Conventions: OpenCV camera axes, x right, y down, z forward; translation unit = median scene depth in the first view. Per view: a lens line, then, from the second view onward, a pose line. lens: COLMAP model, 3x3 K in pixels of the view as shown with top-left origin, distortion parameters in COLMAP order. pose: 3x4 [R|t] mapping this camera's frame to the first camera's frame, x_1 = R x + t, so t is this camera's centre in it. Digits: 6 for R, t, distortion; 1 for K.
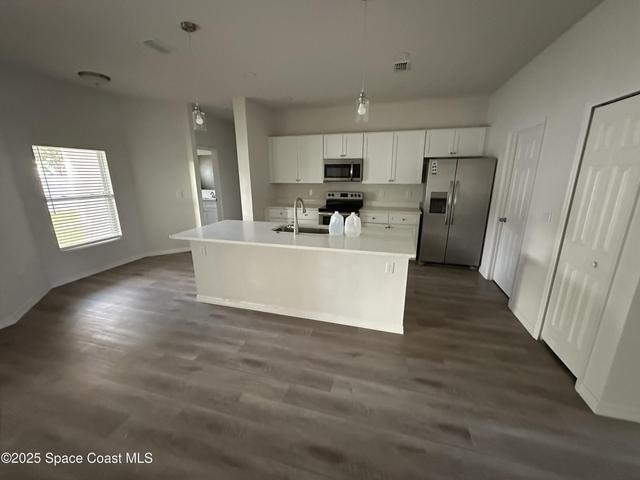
lens RADIAL K [[256.5, 0, 322.3], [0, 256.5, 247.6], [0, 0, 1]] dist [-0.003803, -0.000279]
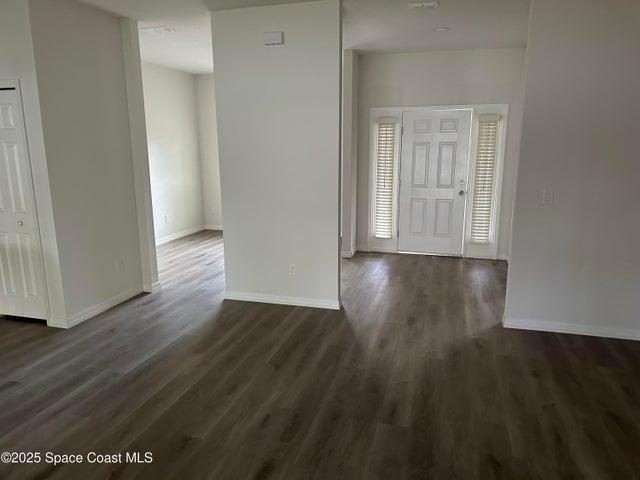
lens RADIAL K [[446.0, 0, 320.0], [0, 446.0, 240.0], [0, 0, 1]] dist [0.003909, 0.002174]
pose [[-0.009687, -0.202834, 0.979165, -0.673698], [0.272337, 0.941660, 0.197759, 0.065314], [-0.962153, 0.268578, 0.046117, -0.299593]]
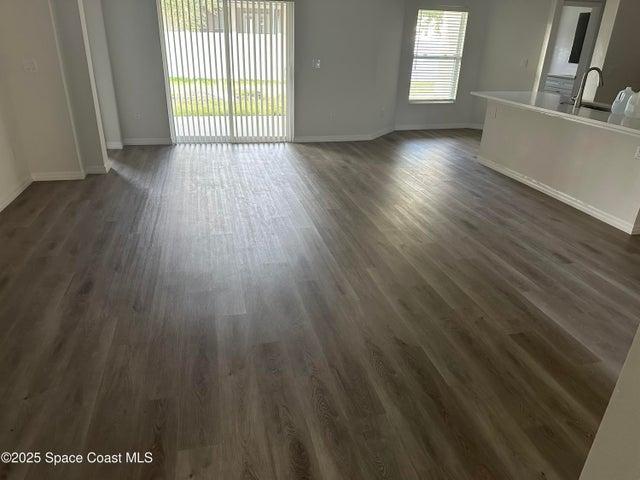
lens RADIAL K [[446.0, 0, 320.0], [0, 446.0, 240.0], [0, 0, 1]] dist [0.003909, 0.002174]
pose [[0.505637, 0.377220, -0.775910, 0.876800], [-0.259018, 0.924234, 0.280536, 0.179597], [0.822947, 0.059125, 0.565034, -0.679160]]
